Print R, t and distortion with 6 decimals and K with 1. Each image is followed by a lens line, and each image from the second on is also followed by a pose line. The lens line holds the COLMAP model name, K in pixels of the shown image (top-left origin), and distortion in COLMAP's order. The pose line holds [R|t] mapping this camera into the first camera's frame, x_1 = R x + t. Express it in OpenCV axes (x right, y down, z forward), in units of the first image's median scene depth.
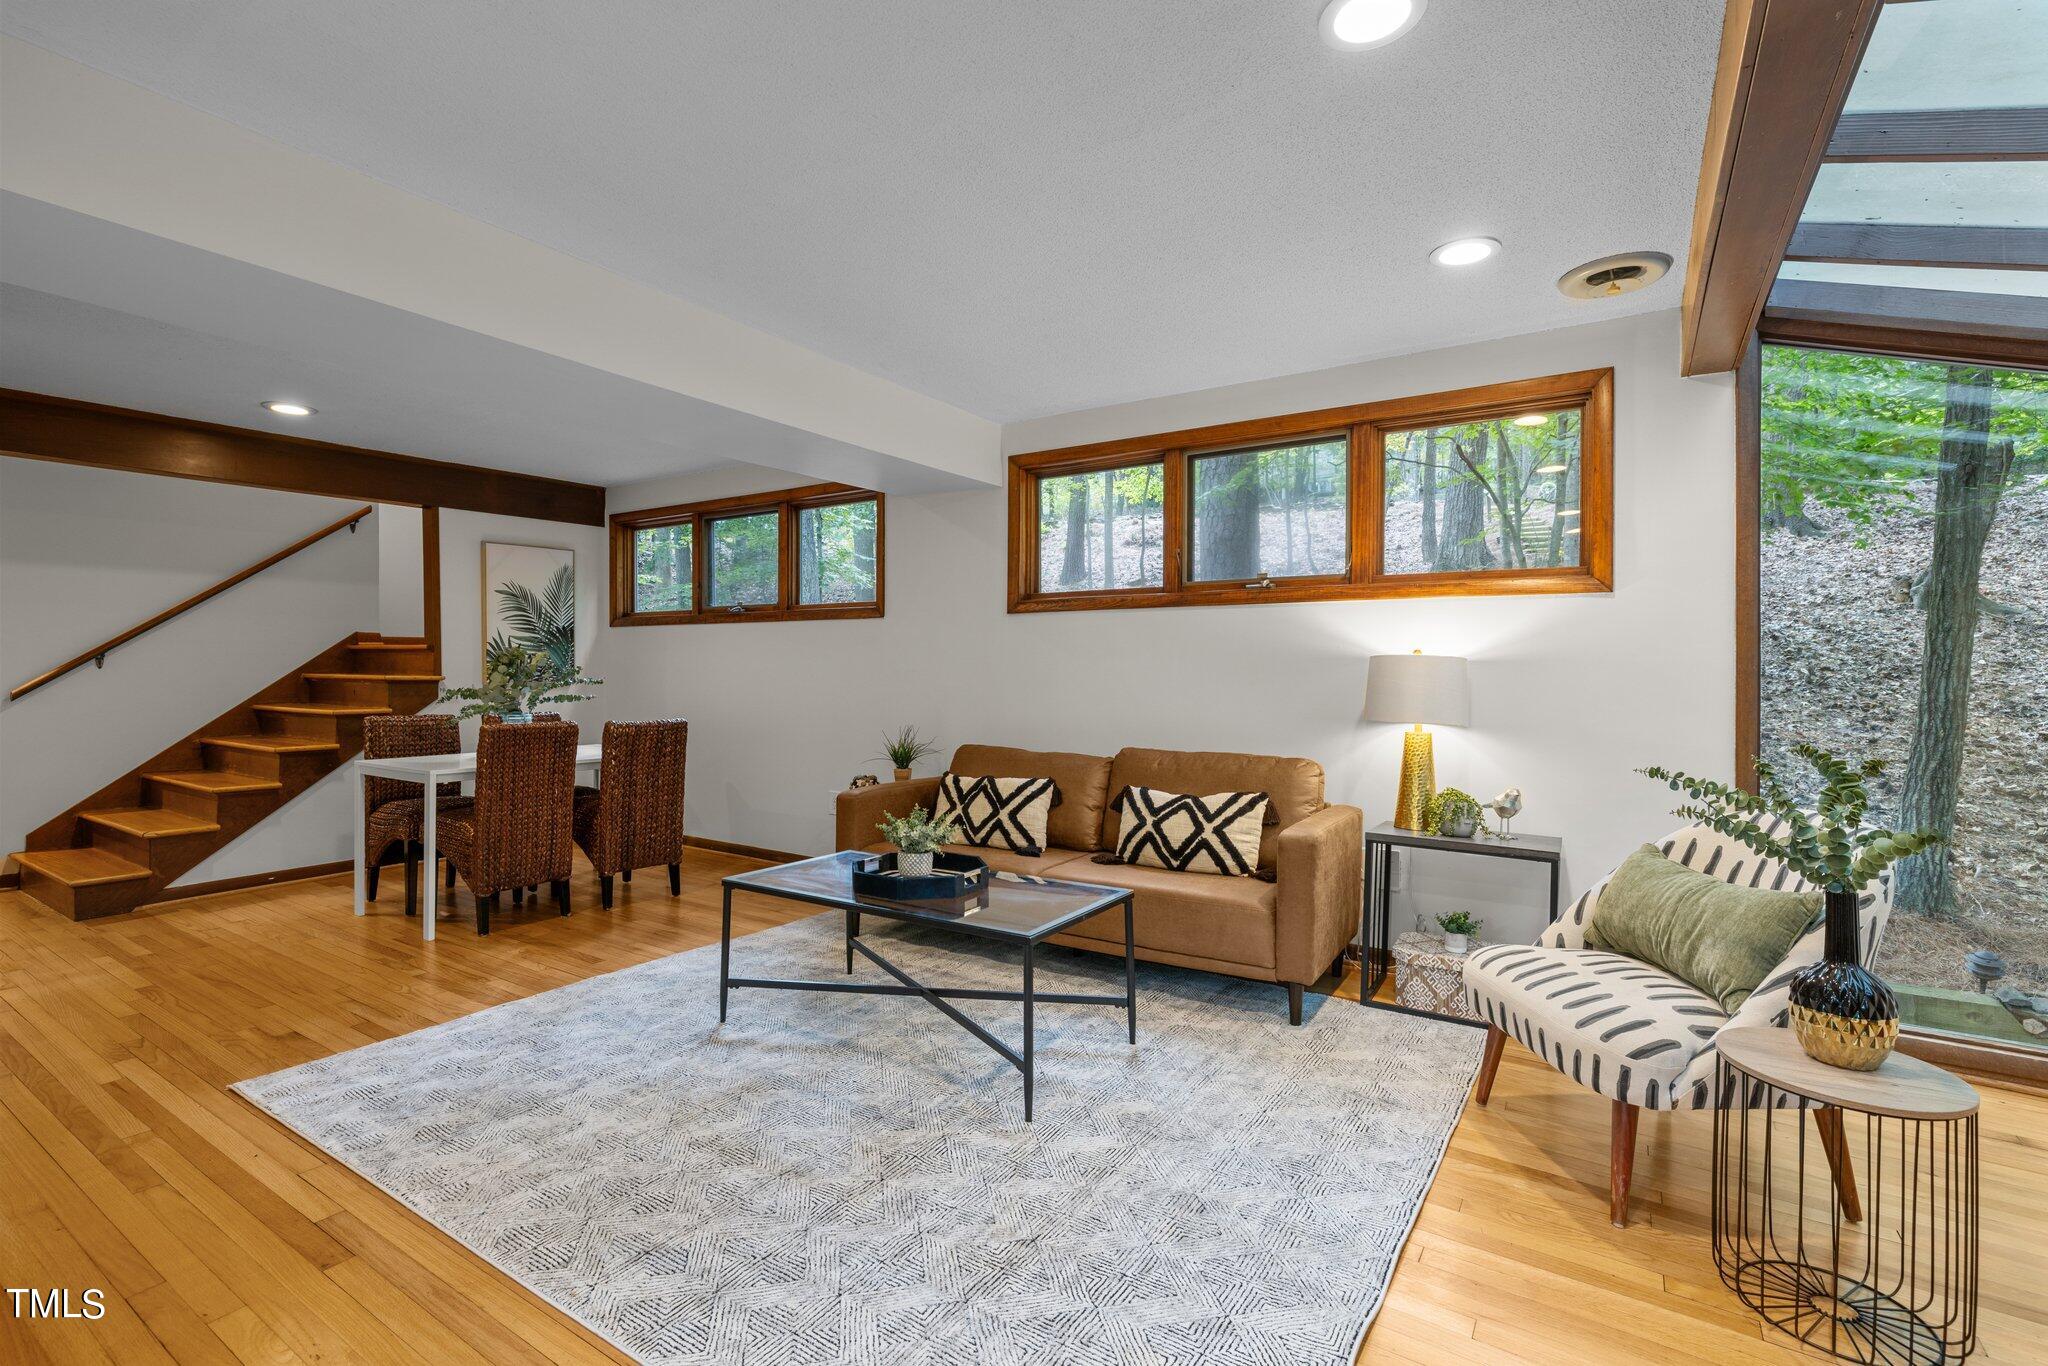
lens RADIAL K [[917.7, 0, 1012.6], [0, 917.7, 670.1], [0, 0, 1]] dist [-0.002096, 0.001102]
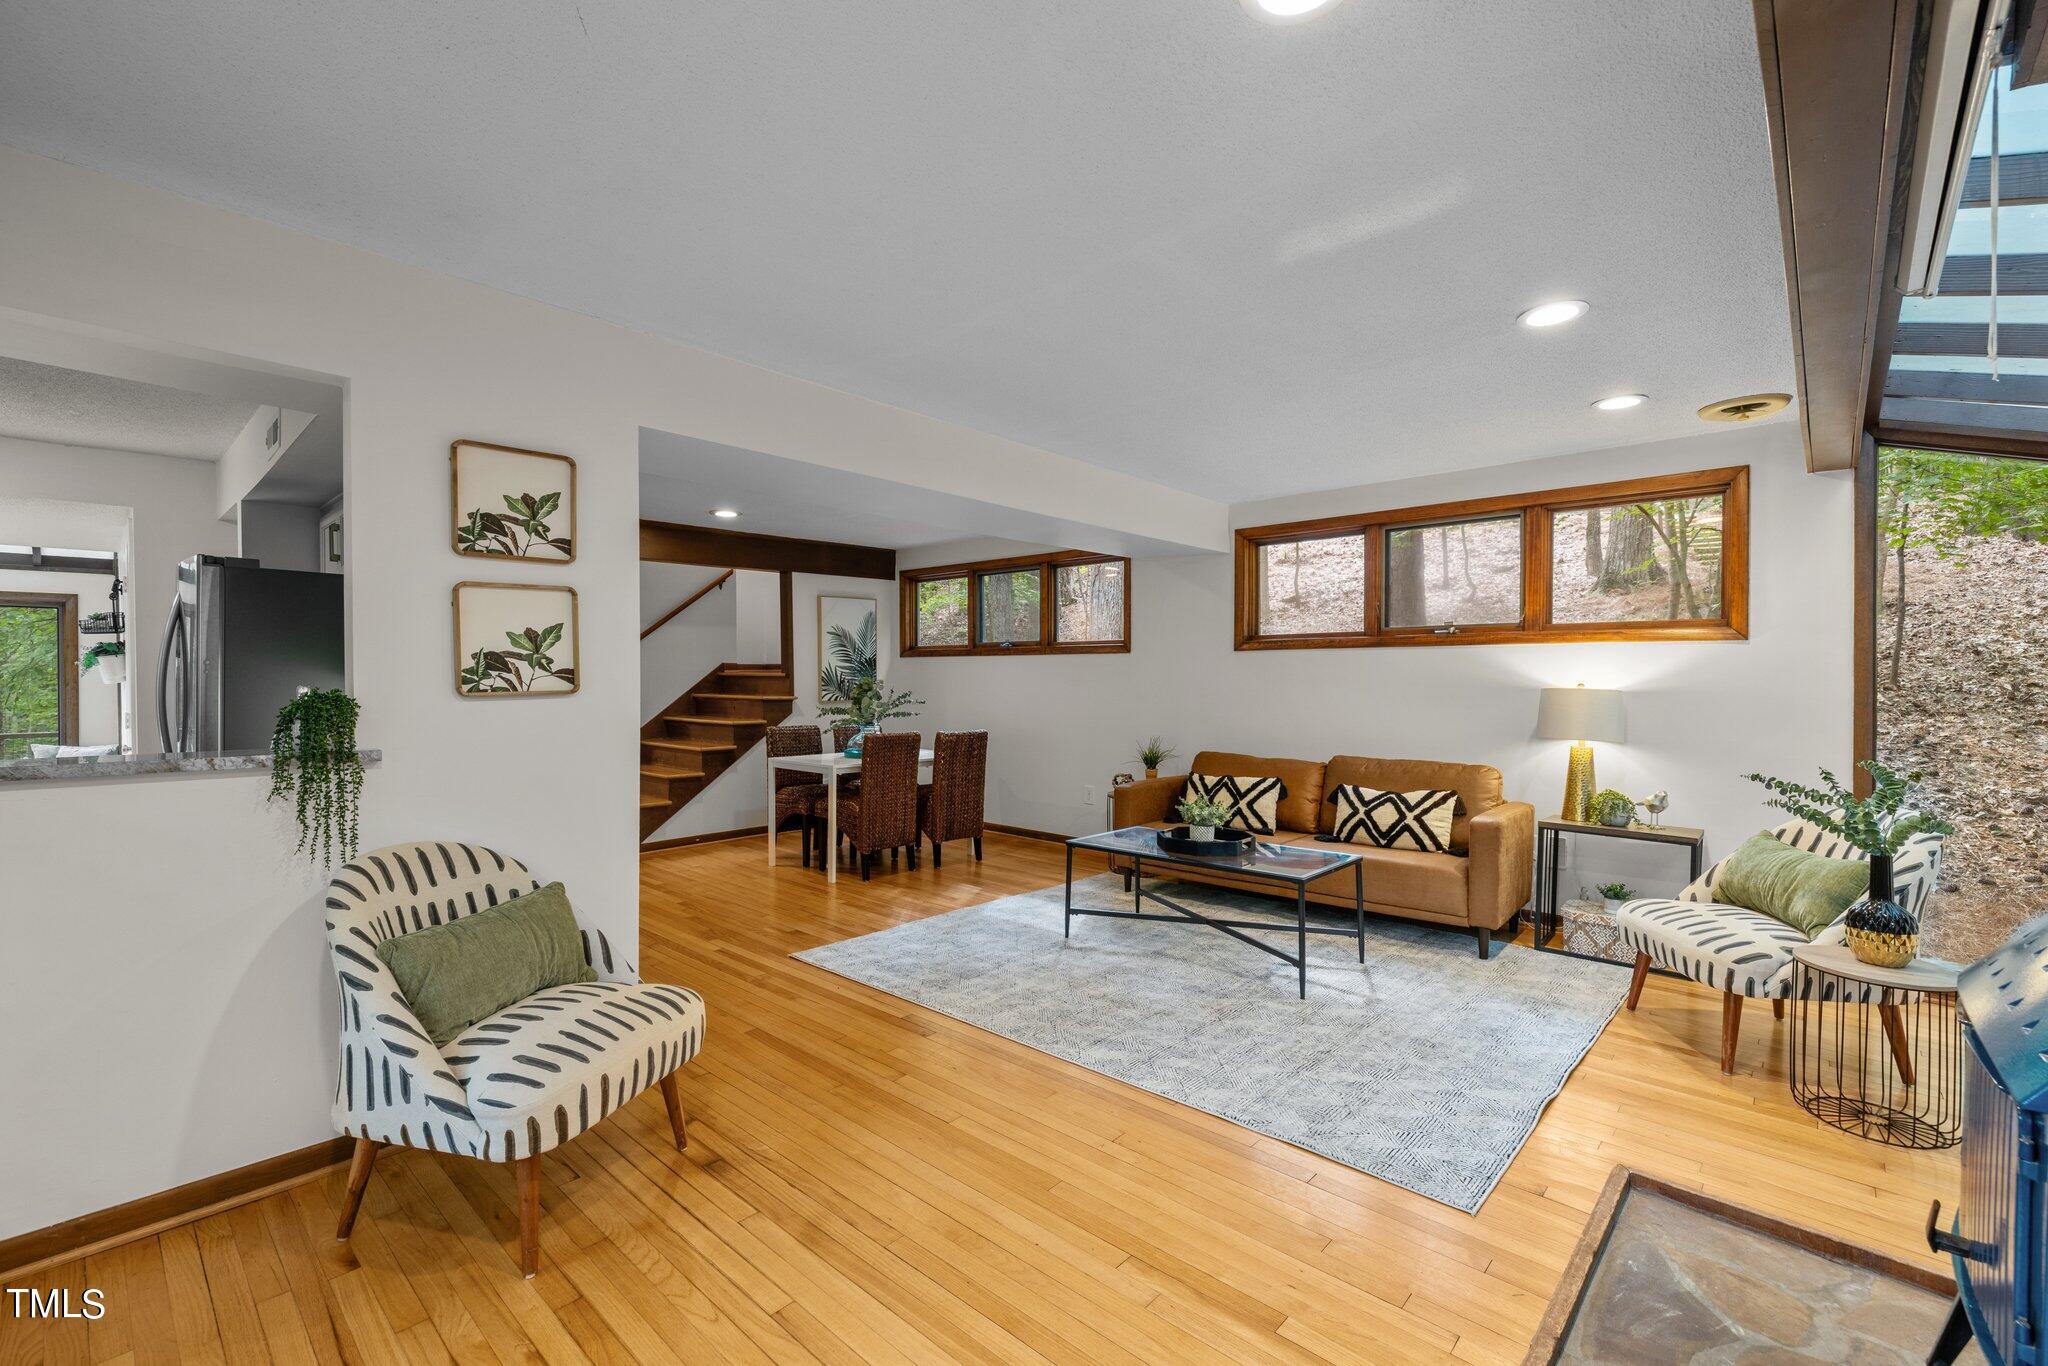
lens RADIAL K [[866.1, 0, 1011.2], [0, 866.1, 683.1], [0, 0, 1]] dist [0.004831, 0.000315]
pose [[0.986420, -0.001402, -0.164235, -0.167637], [0.002171, 0.999988, 0.004499, -0.032406], [0.164227, -0.004795, 0.986411, -0.378413]]
